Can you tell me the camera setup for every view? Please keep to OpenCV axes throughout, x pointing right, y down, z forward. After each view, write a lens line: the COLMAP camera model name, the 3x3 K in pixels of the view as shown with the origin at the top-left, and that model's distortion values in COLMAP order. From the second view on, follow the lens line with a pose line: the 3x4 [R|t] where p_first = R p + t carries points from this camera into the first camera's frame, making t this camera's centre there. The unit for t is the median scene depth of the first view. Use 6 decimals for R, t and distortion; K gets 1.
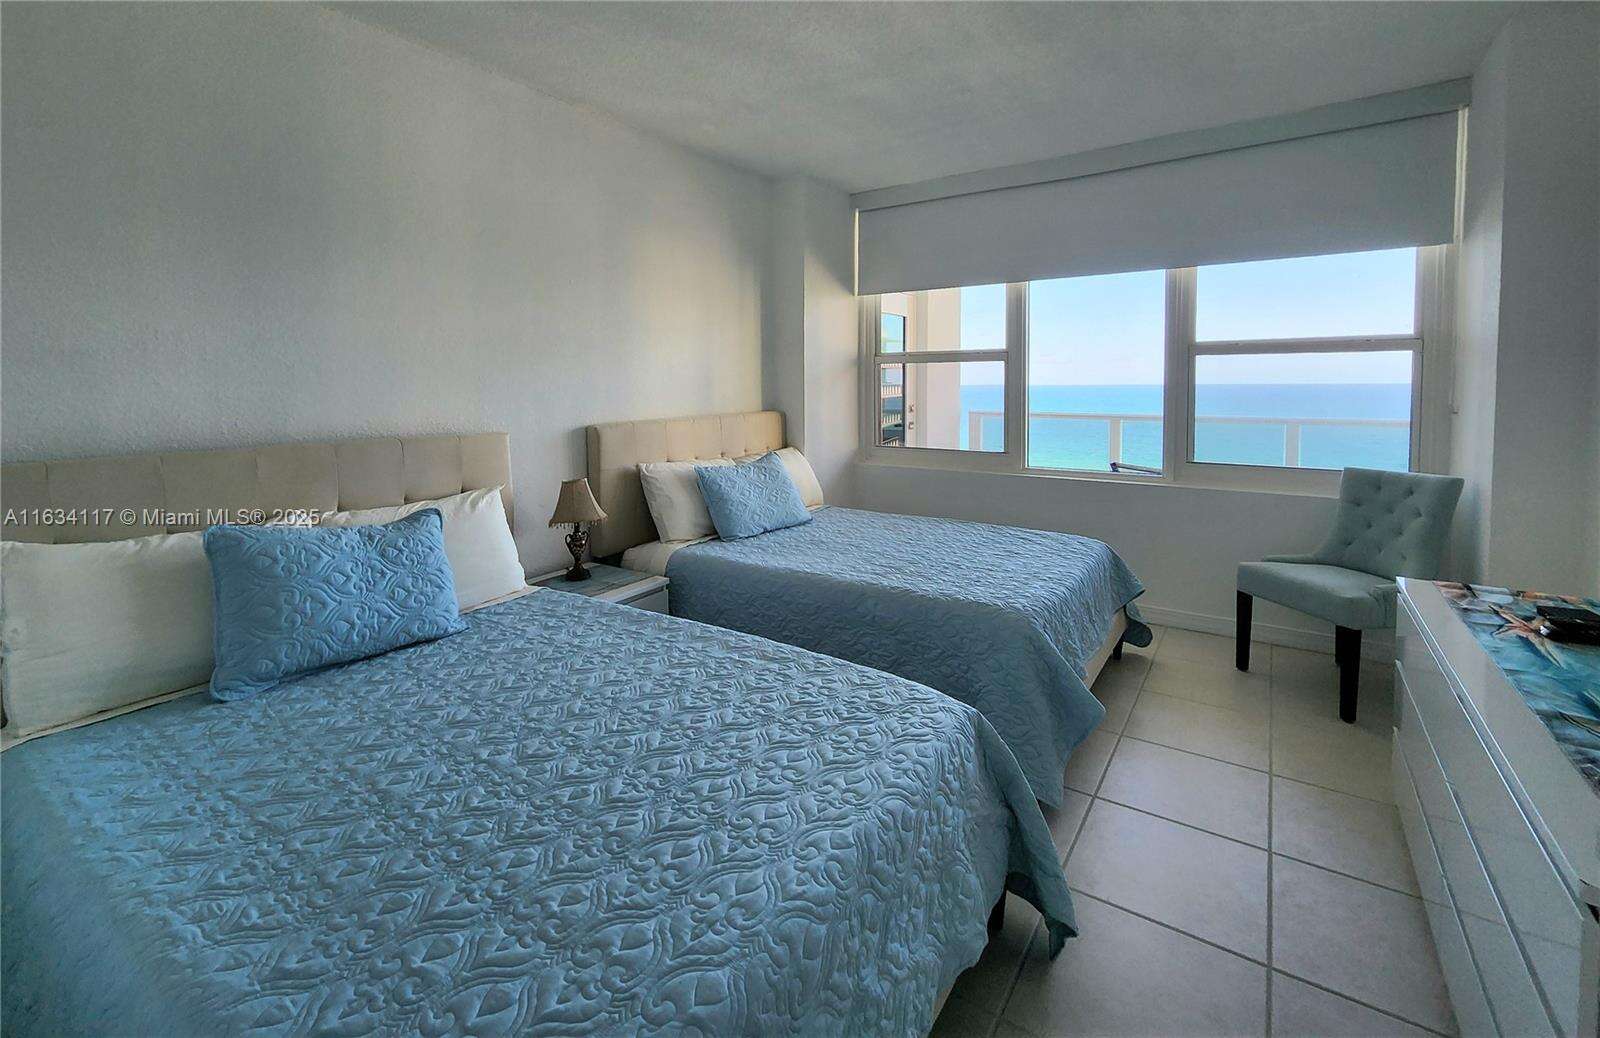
lens RADIAL K [[684.3, 0, 800.1], [0, 684.3, 411.9], [0, 0, 1]] dist [-0.002312, -0.000060]
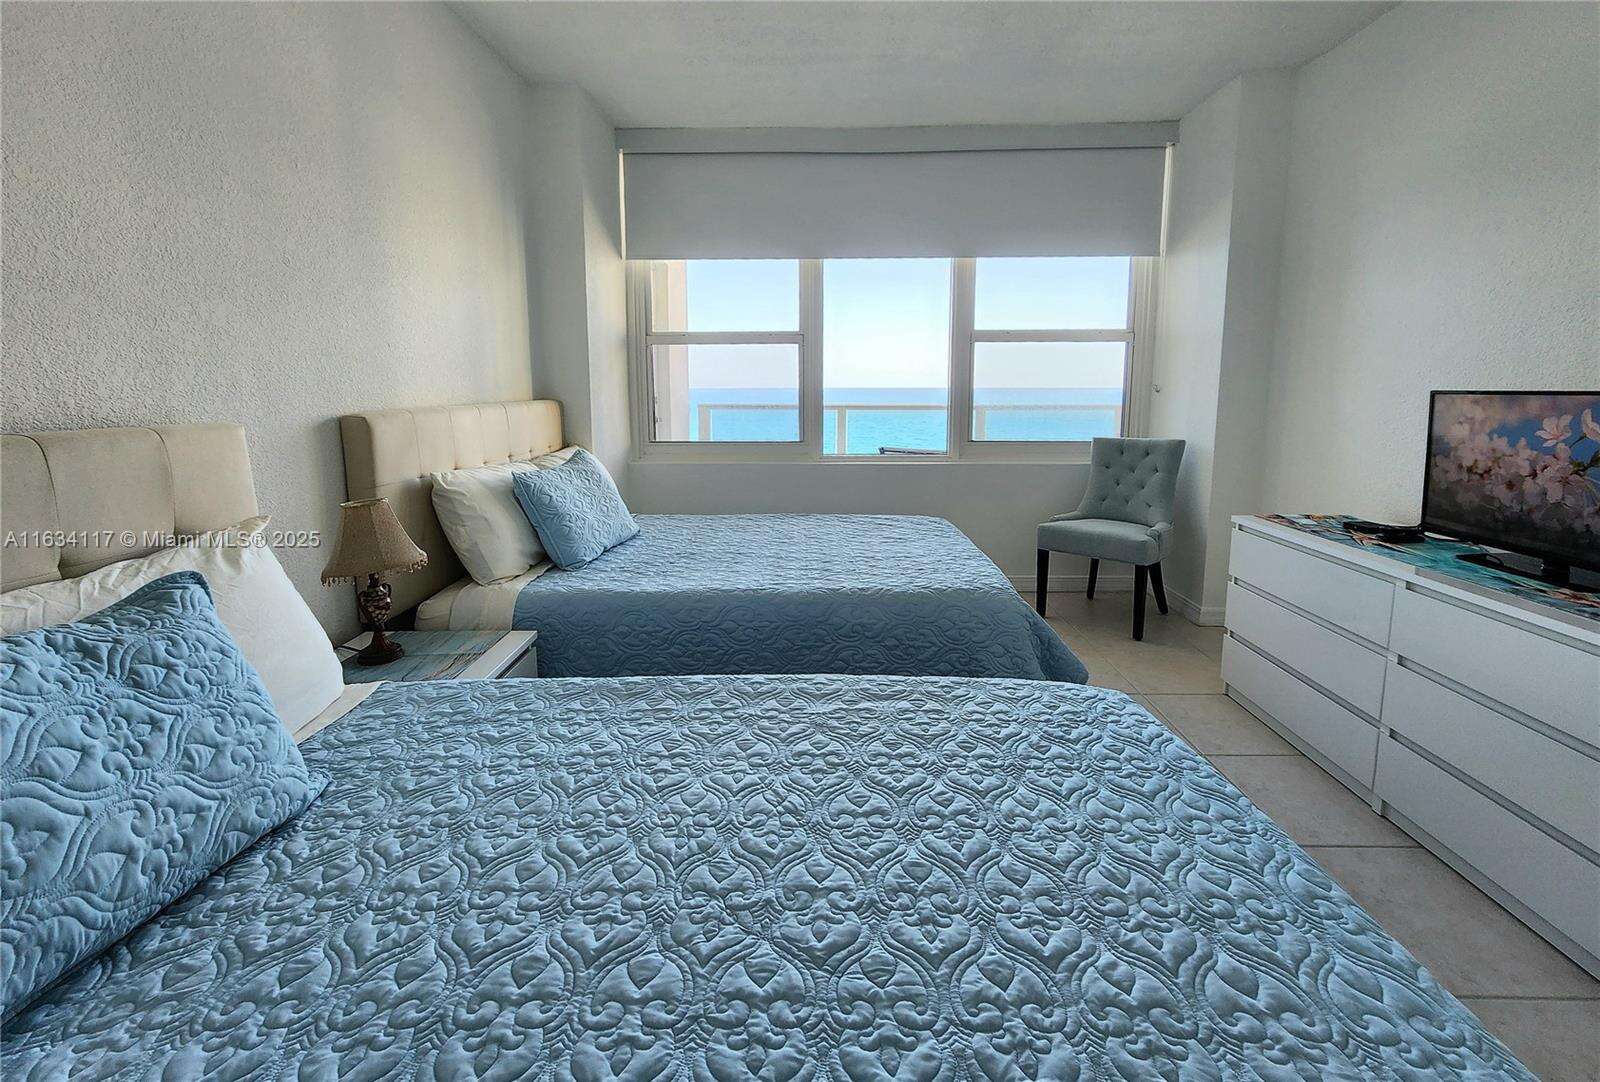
lens RADIAL K [[701.7, 0, 801.1], [0, 701.7, 474.8], [0, 0, 1]] dist [0.000539, 0.000032]
pose [[0.836092, -0.065839, 0.544625, -0.311308], [0.020762, 0.995859, 0.088514, 0.025689], [-0.548197, -0.062698, 0.833996, 0.243987]]
